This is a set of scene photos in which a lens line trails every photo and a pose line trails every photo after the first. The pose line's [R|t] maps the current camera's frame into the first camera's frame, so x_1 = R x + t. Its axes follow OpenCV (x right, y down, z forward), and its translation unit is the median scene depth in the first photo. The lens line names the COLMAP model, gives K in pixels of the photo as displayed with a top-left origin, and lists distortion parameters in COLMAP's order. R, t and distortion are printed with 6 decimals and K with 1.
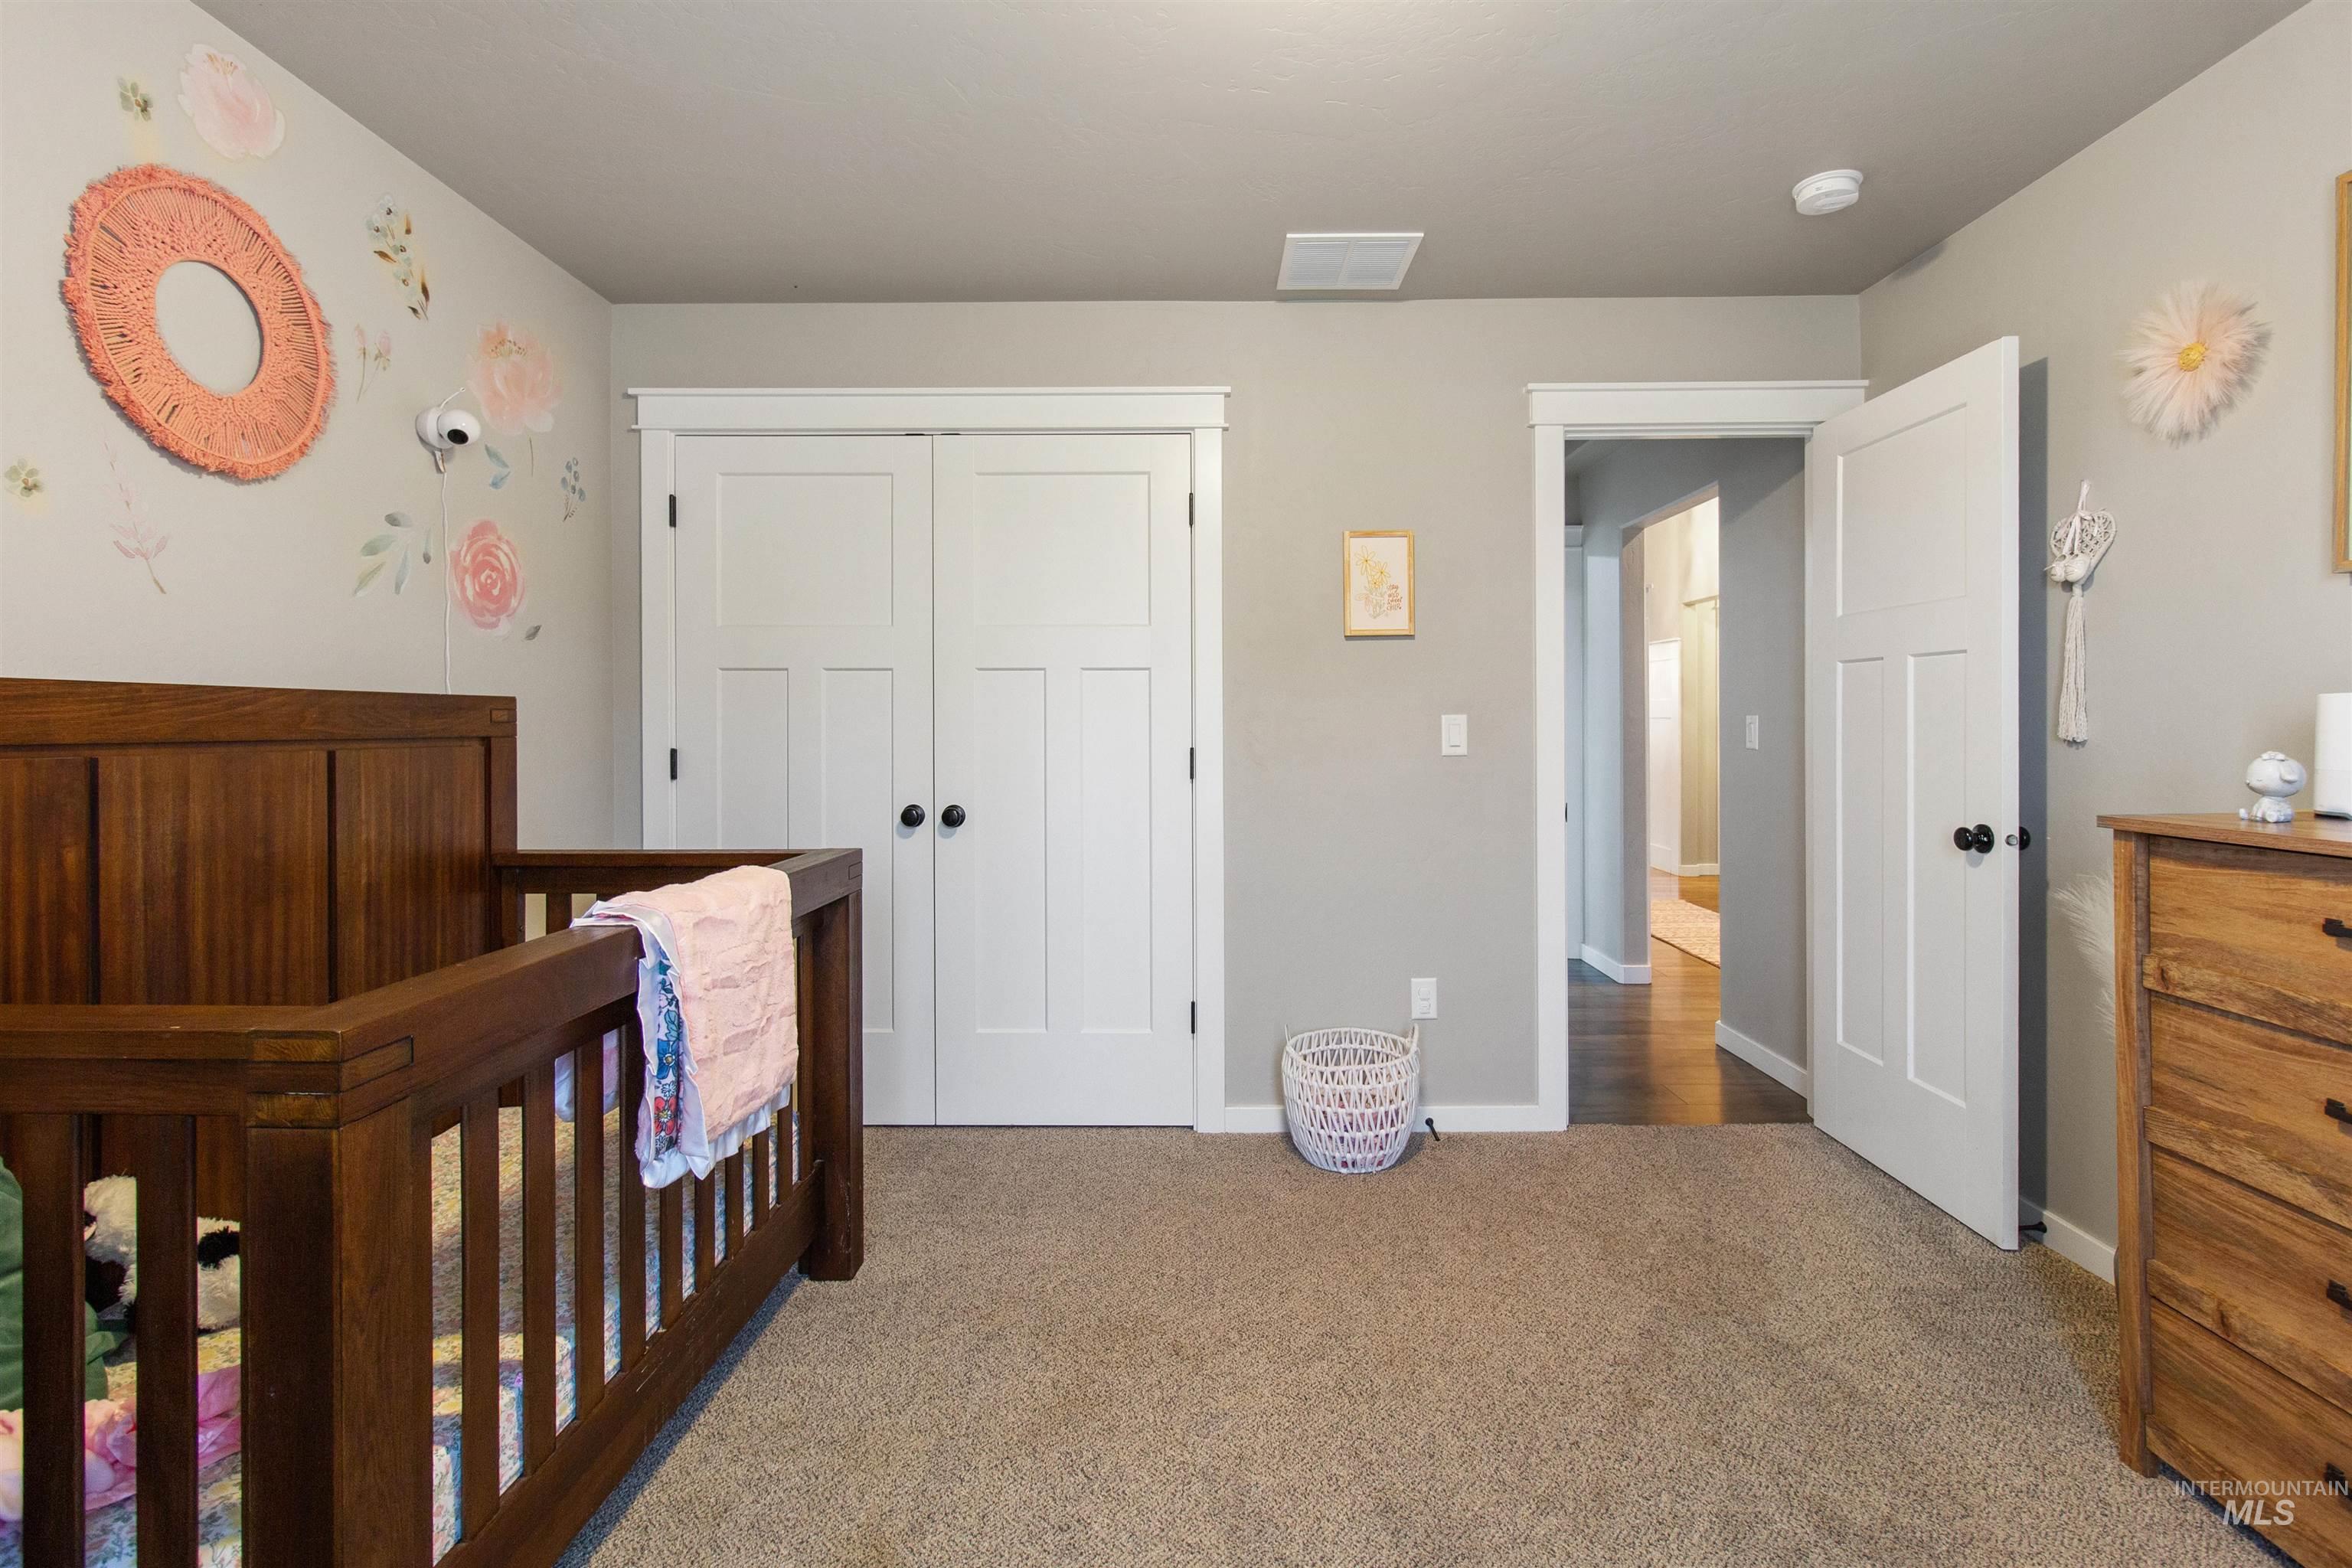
lens RADIAL K [[1112.0, 0, 1180.1], [0, 1112.0, 724.8], [0, 0, 1]] dist [-0.000477, -0.000380]
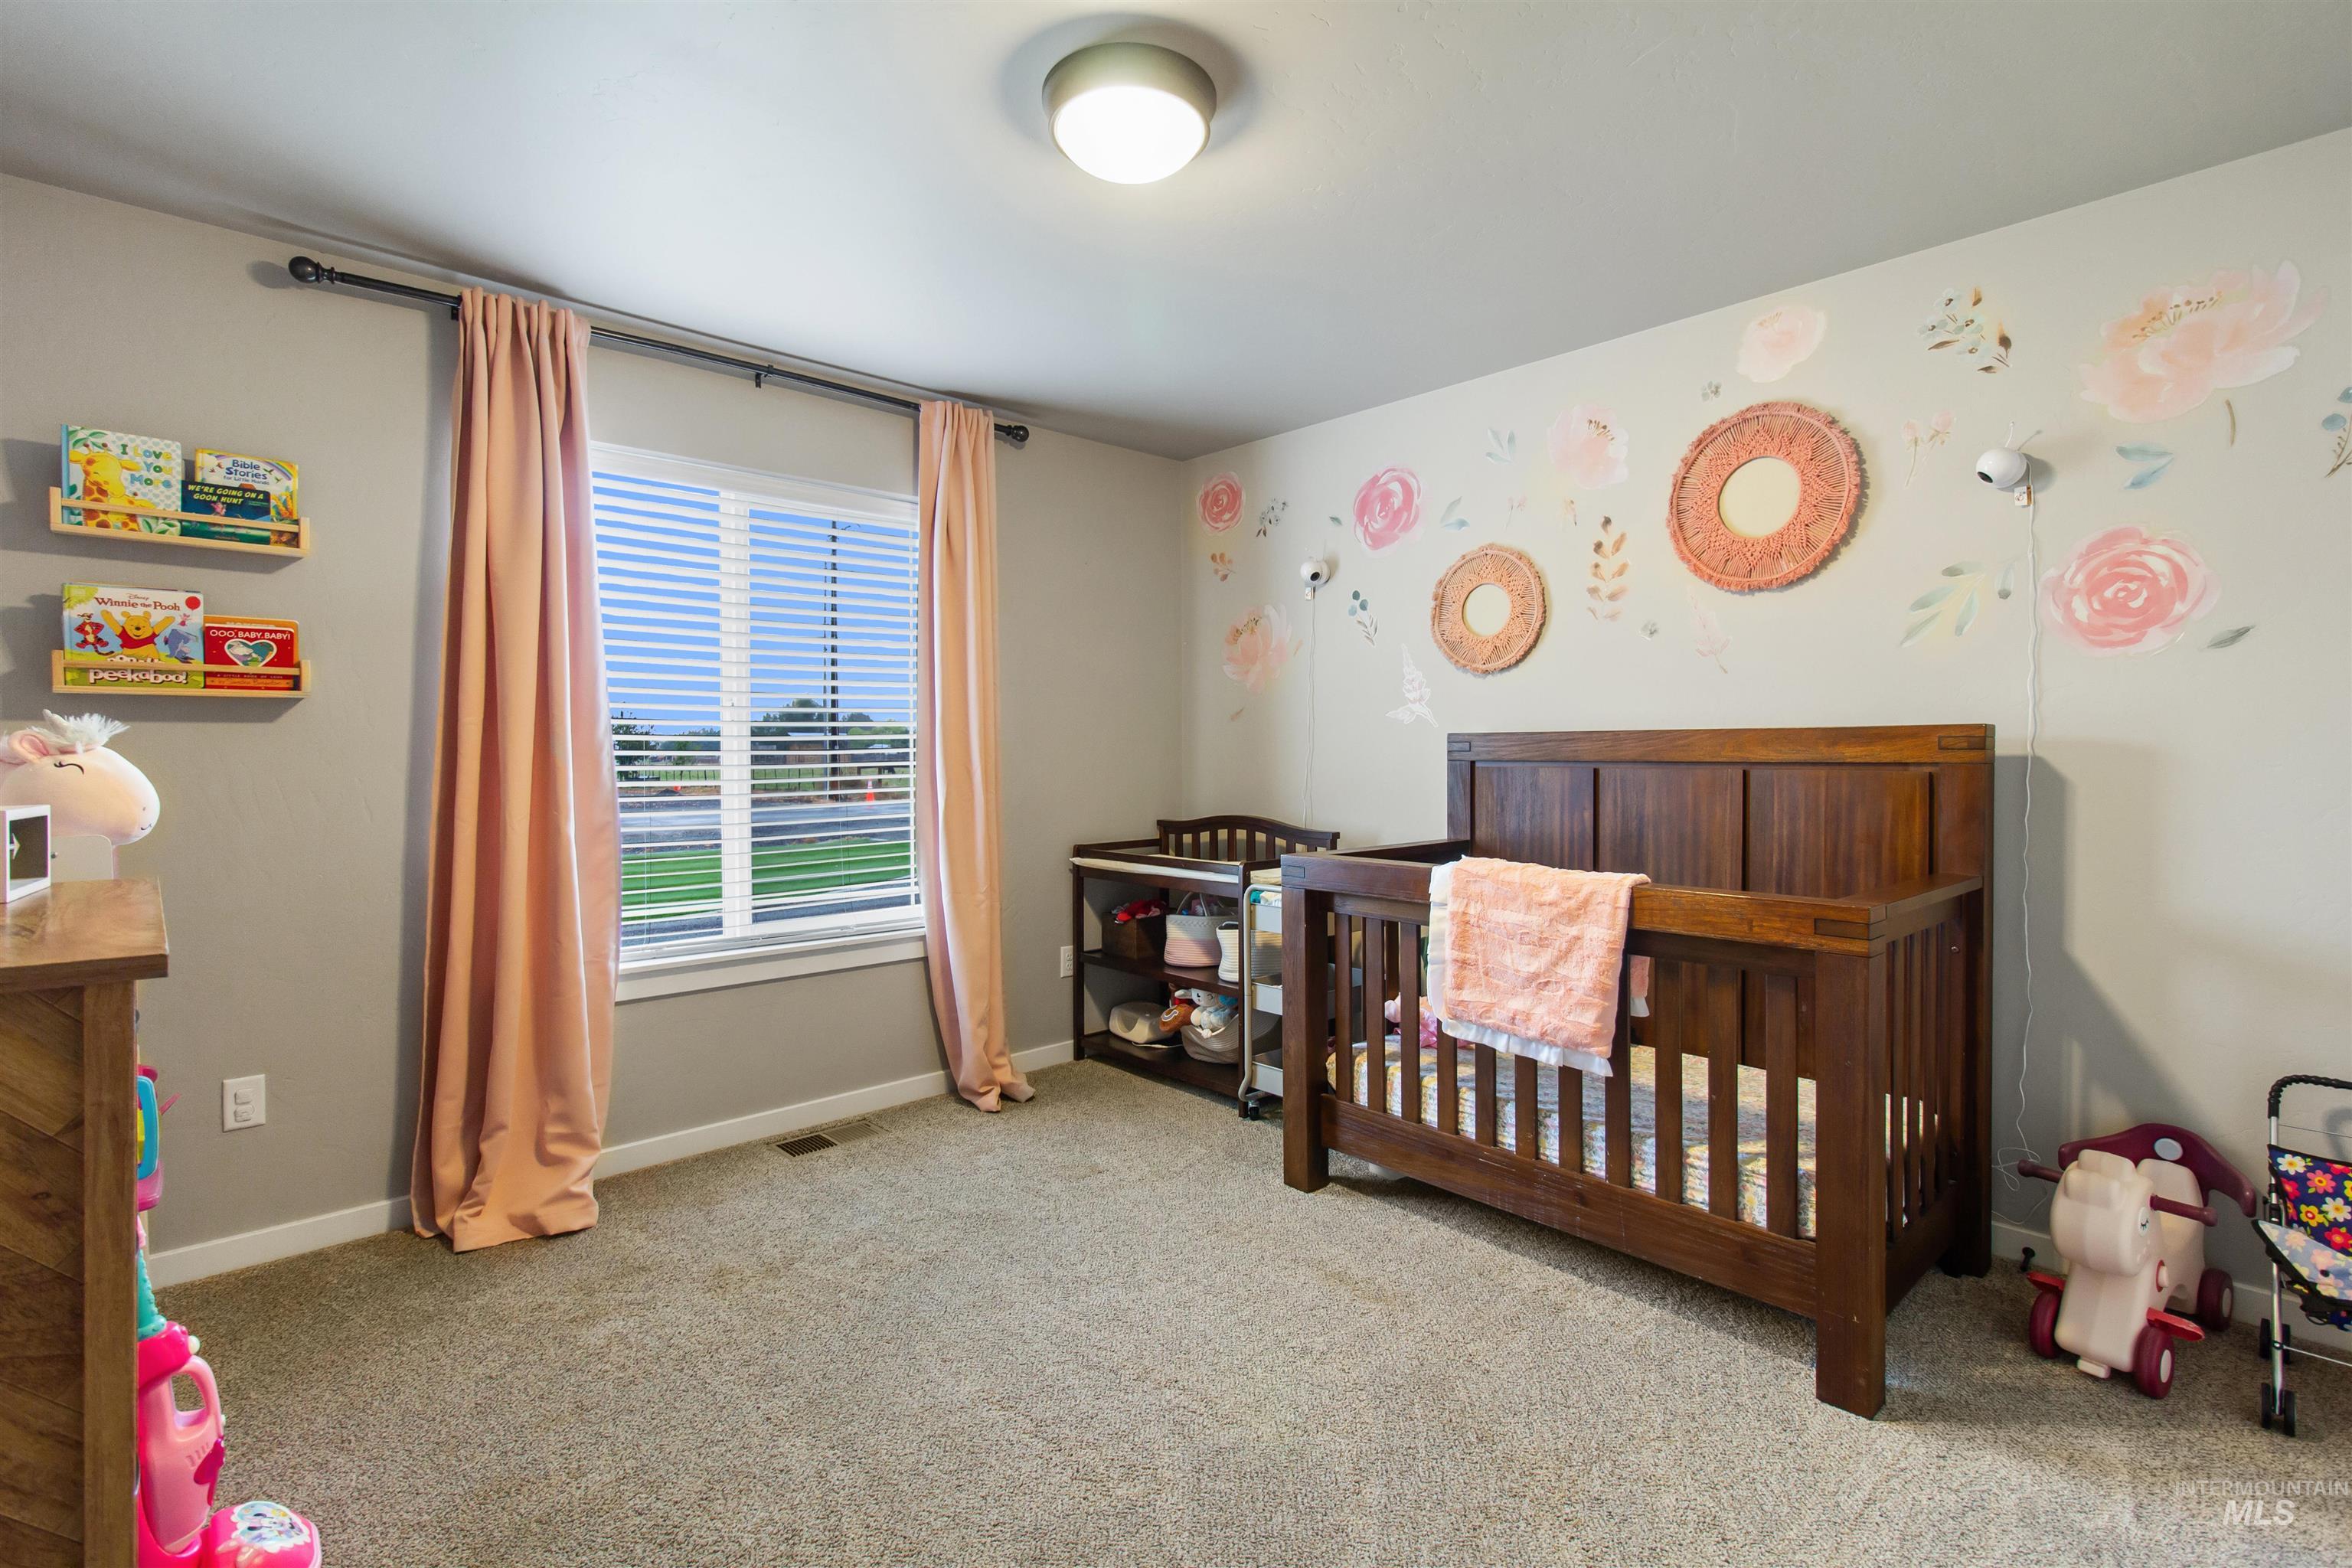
lens RADIAL K [[1090.5, 0, 1181.3], [0, 1090.5, 765.2], [0, 0, 1]] dist [0.003548, 0.000526]
pose [[-0.722801, 0.004426, -0.691043, 0.639304], [-0.001339, 0.999969, 0.007805, 0.005945], [0.691055, 0.006567, -0.722772, 1.277978]]
